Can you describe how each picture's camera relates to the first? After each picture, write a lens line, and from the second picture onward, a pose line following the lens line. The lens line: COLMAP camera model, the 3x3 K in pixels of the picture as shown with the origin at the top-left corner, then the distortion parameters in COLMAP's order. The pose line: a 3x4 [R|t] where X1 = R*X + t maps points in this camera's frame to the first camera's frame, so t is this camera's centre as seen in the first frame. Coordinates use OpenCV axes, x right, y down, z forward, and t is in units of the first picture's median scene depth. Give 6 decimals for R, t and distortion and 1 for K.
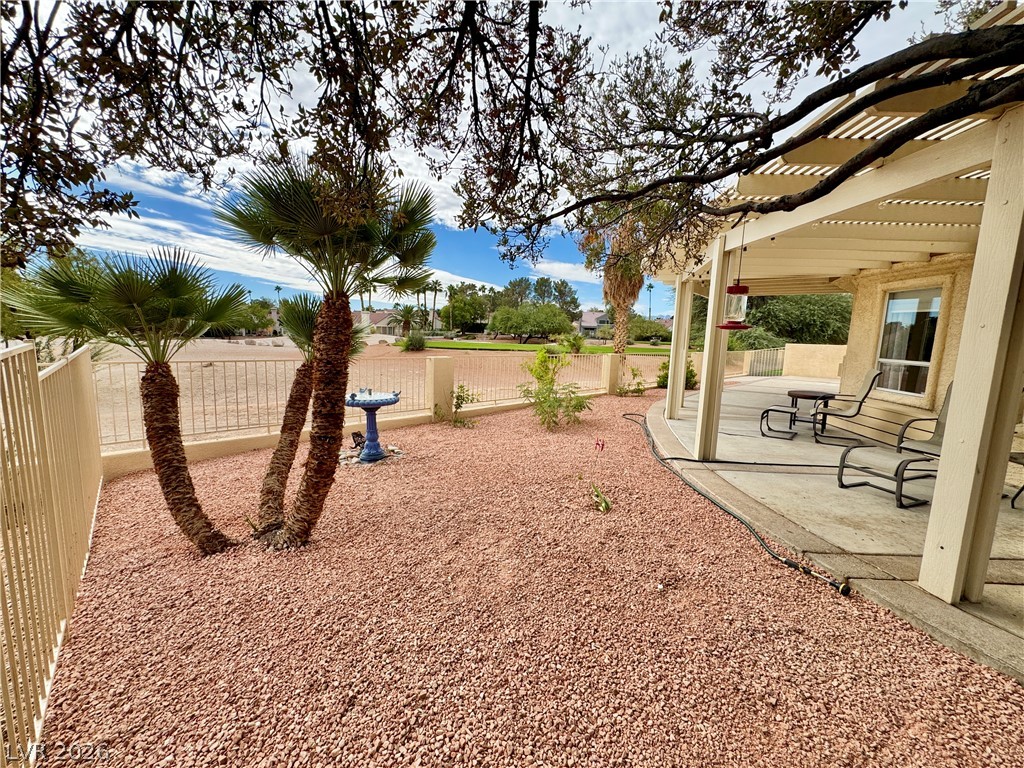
lens RADIAL K [[407.8, 0, 512.0], [0, 407.8, 384.0], [0, 0, 1]] dist [-0.001202, -0.000021]
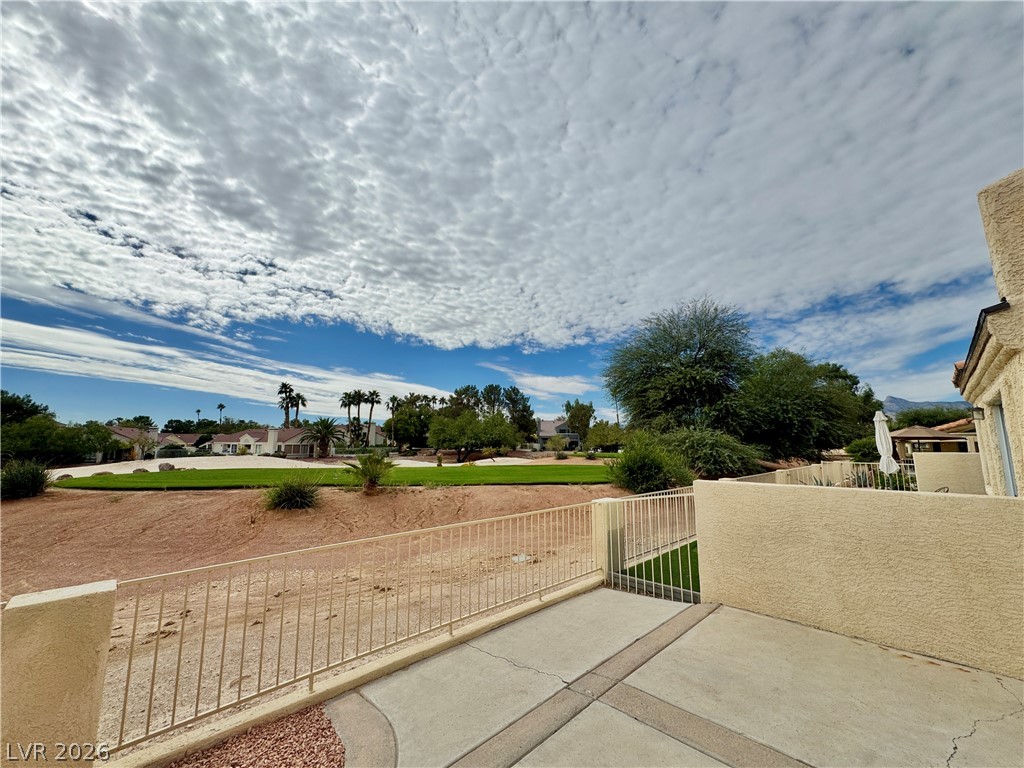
lens RADIAL K [[407.9, 0, 510.9], [0, 407.9, 382.2], [0, 0, 1]] dist [-0.001647, -0.000332]
pose [[0.999137, -0.027689, 0.030962, 0.091162], [0.035118, 0.961179, -0.273680, -0.015246], [-0.022182, 0.274531, 0.961322, 0.119885]]
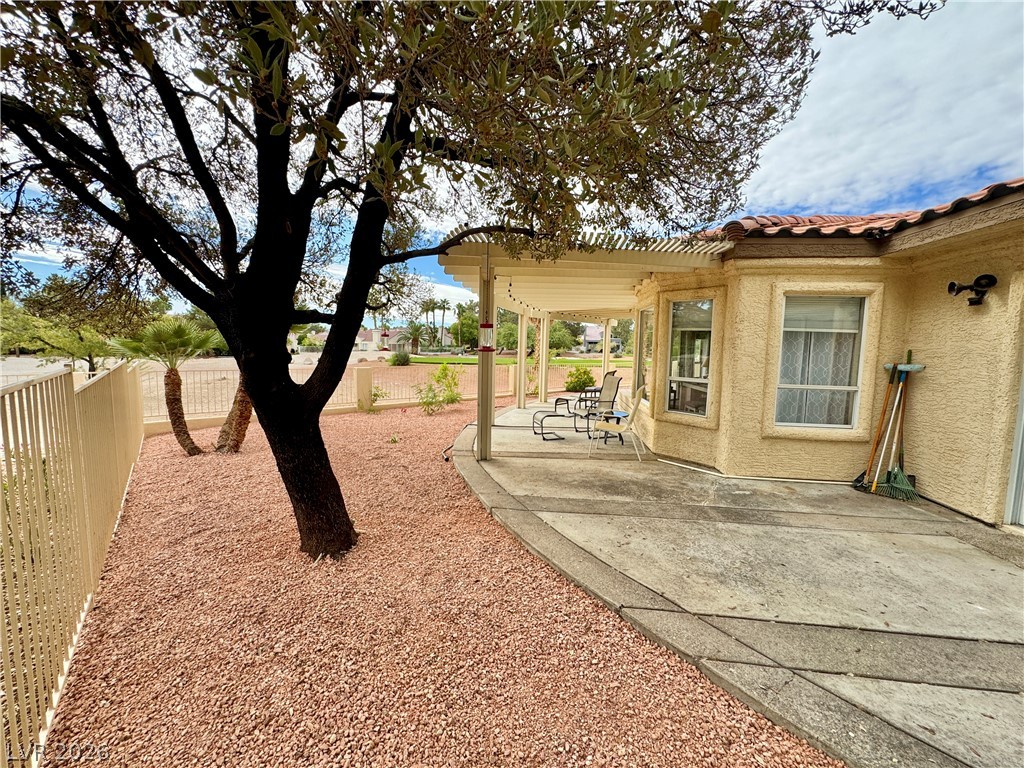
lens RADIAL K [[407.8, 0, 512.0], [0, 407.8, 384.0], [0, 0, 1]] dist [-0.001202, -0.000021]
pose [[0.998987, -0.011607, -0.043484, 0.030944], [0.010030, 0.999291, -0.036300, 0.003784], [0.043874, 0.035827, 0.998394, -0.032443]]
